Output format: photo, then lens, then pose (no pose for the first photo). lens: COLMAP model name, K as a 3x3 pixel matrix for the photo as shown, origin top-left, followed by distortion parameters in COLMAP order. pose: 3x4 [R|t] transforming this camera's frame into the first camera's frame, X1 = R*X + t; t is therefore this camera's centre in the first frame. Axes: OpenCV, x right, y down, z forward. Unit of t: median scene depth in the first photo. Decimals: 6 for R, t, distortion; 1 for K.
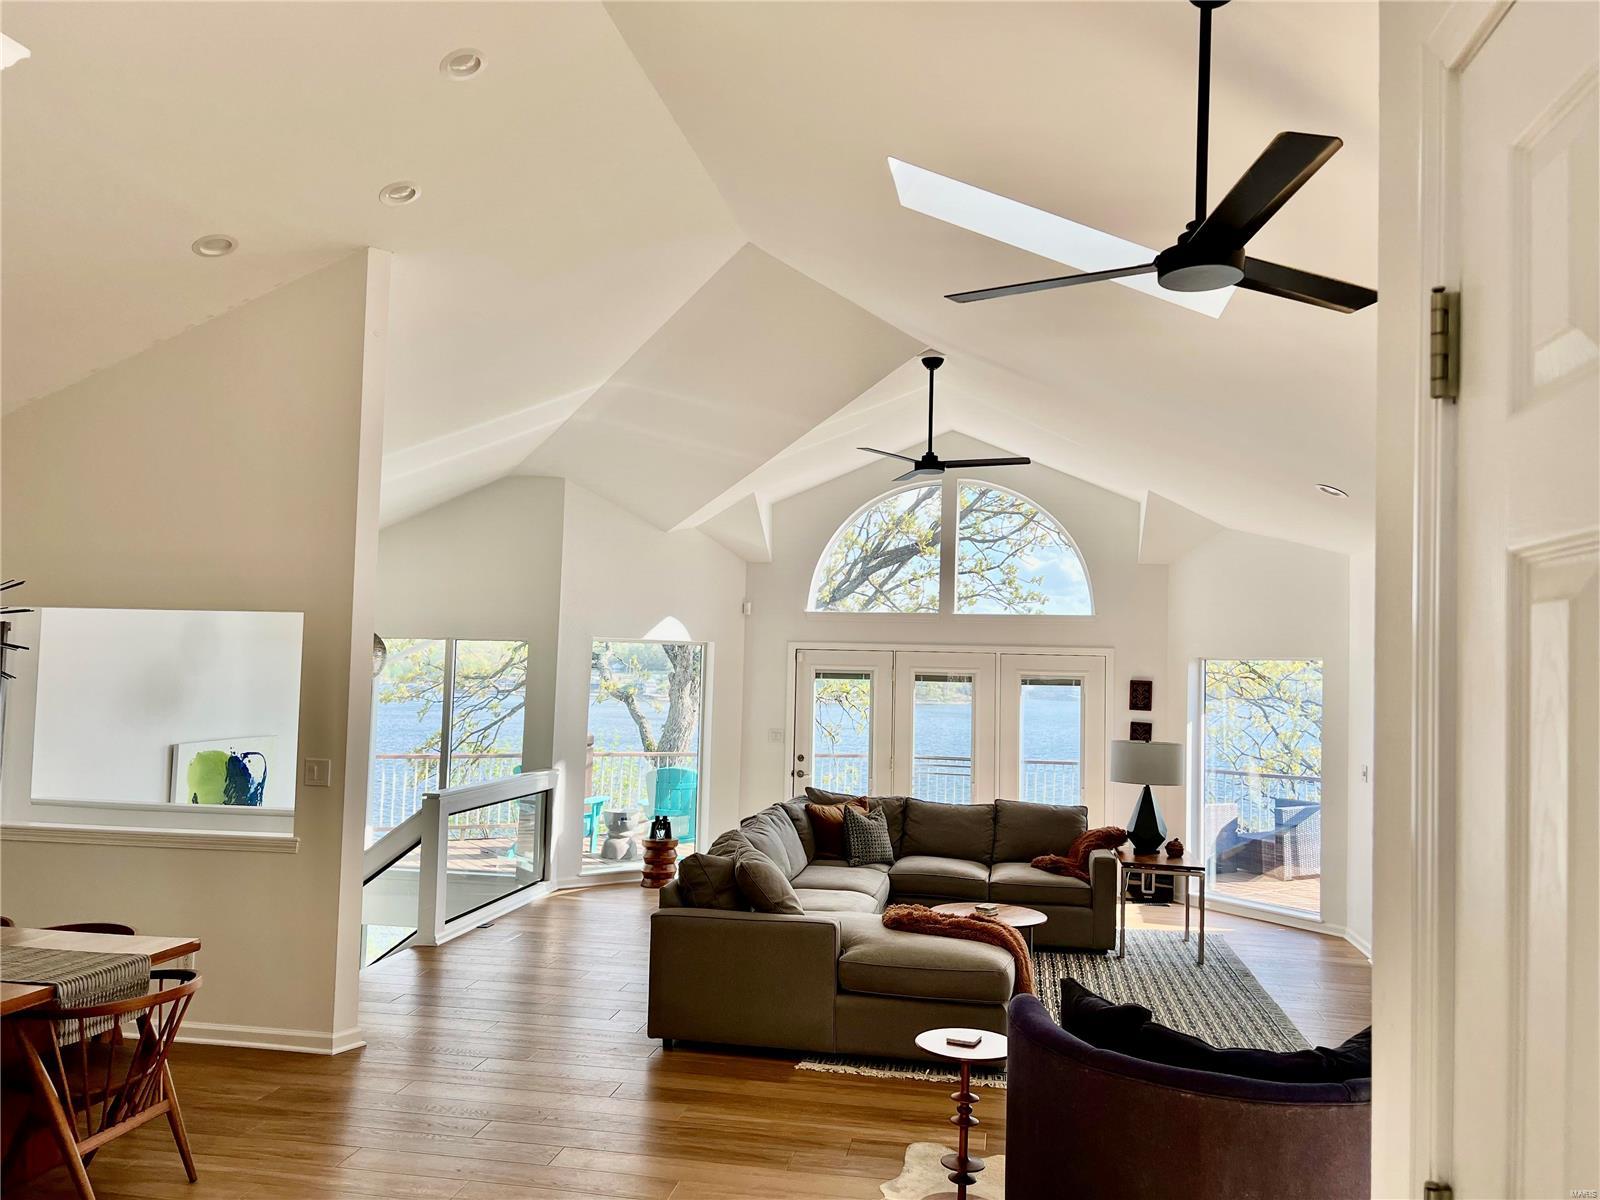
lens RADIAL K [[1206.9, 0, 798.4], [0, 1206.9, 606.5], [0, 0, 1]] dist [0.056861, -0.060994]
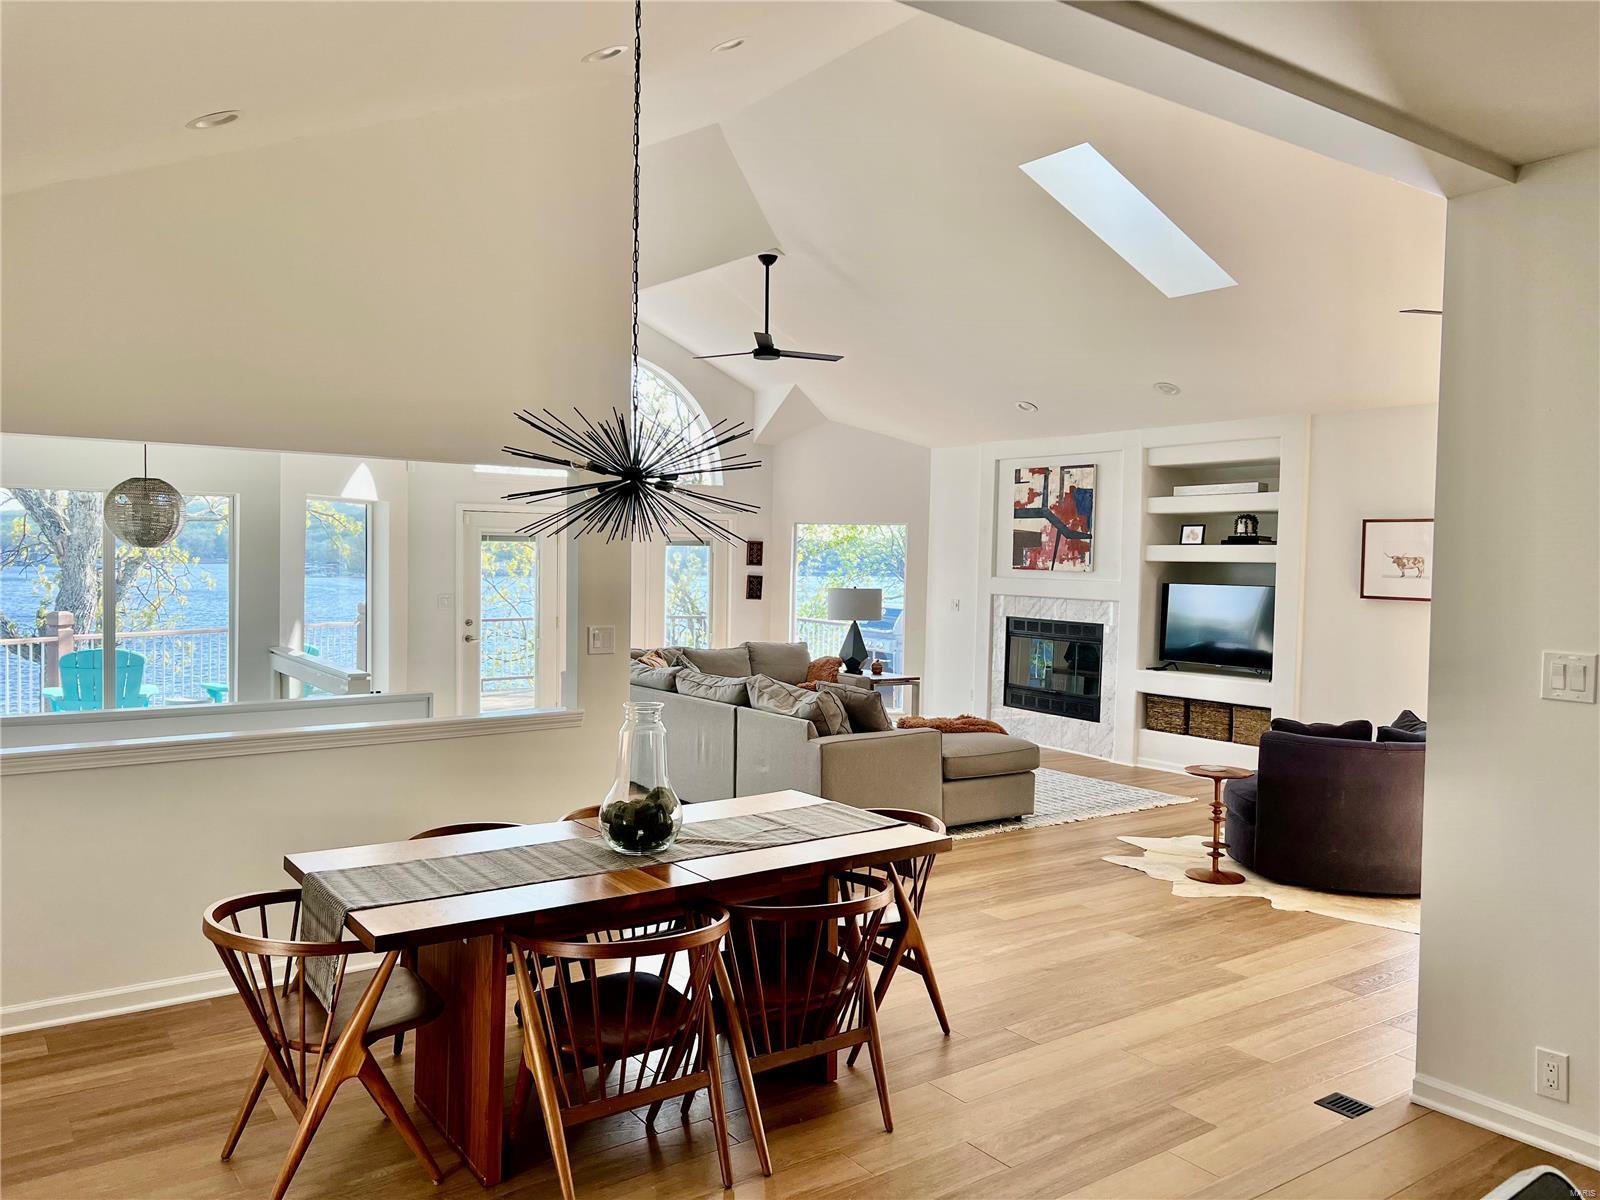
lens RADIAL K [[1200.7, 0, 817.3], [0, 1200.7, 595.7], [0, 0, 1]] dist [0.071480, -0.101718]
pose [[0.688484, -0.038253, 0.724242, -0.675456], [-0.038353, 0.995290, 0.089028, 0.008498], [-0.724237, -0.089072, 0.683774, 0.167451]]
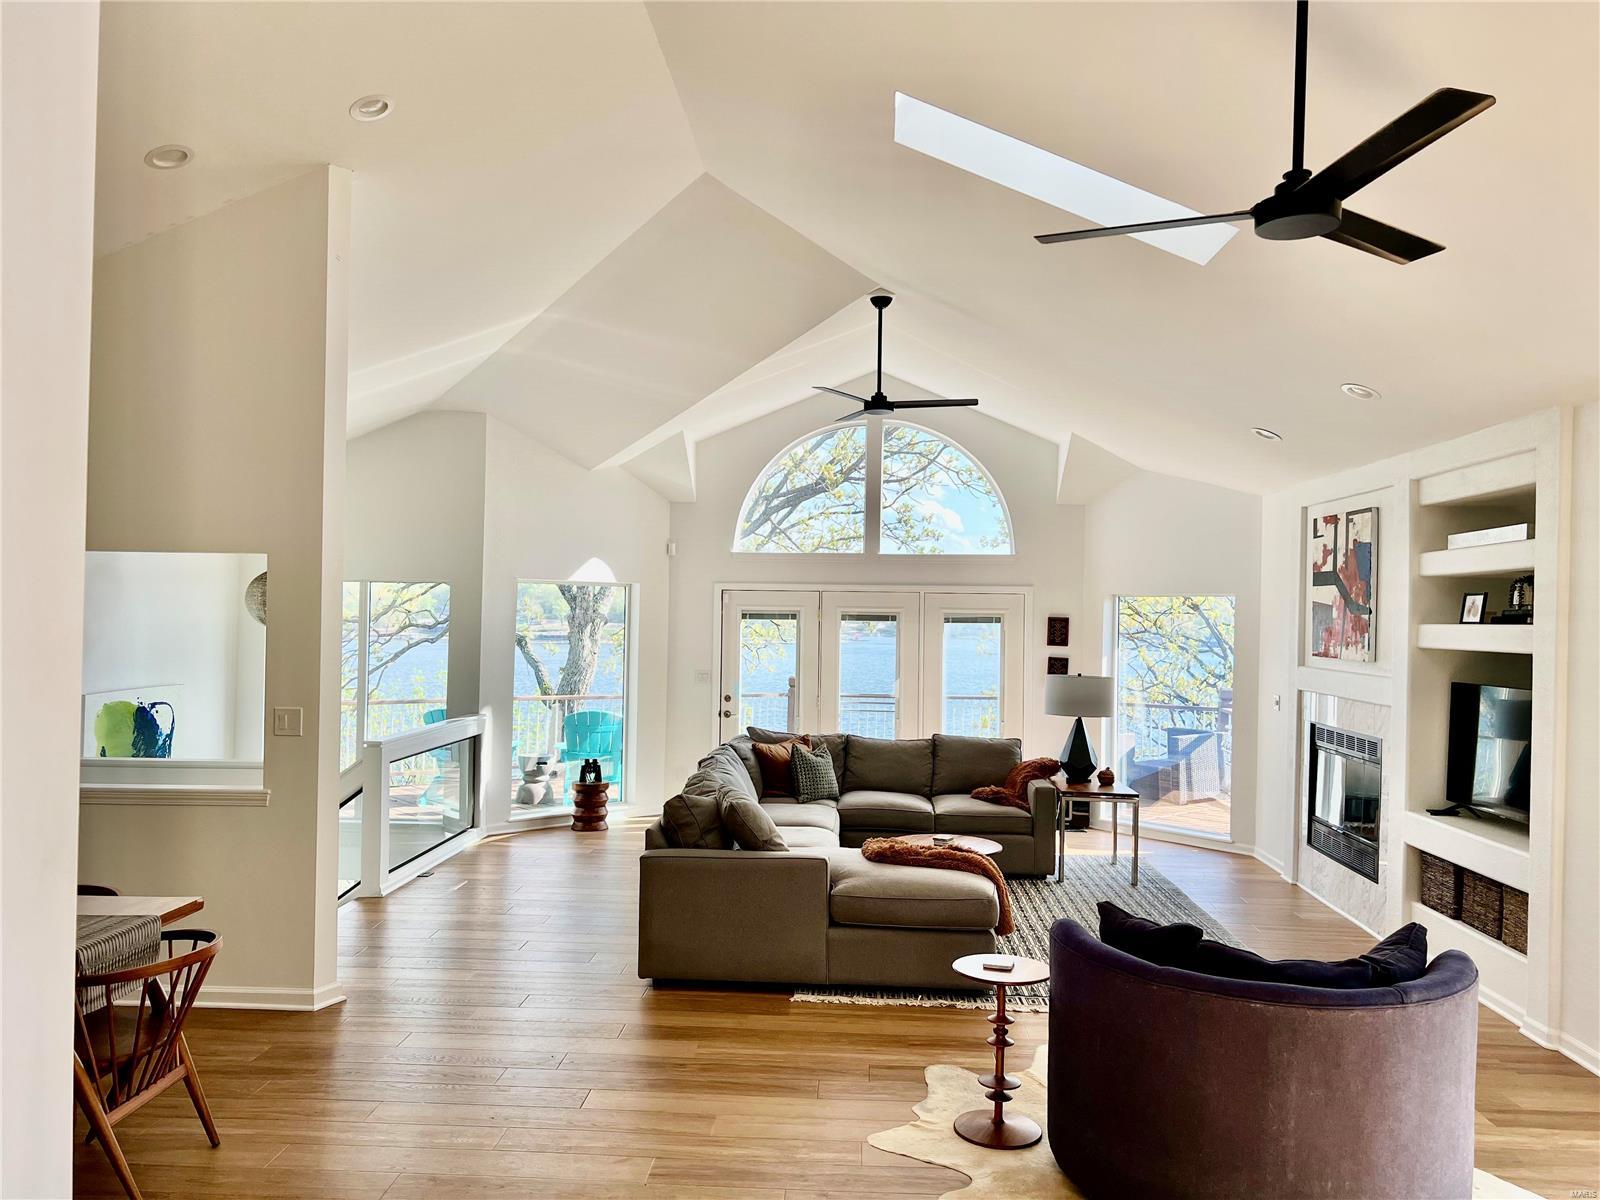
lens RADIAL K [[1207.6, 0, 802.8], [0, 1207.6, 602.2], [0, 0, 1]] dist [0.058795, -0.065093]
pose [[0.992181, -0.008376, 0.124526, -0.079039], [0.002618, 0.998923, 0.046333, -0.000302], [-0.124780, -0.045645, 0.991134, 0.004406]]
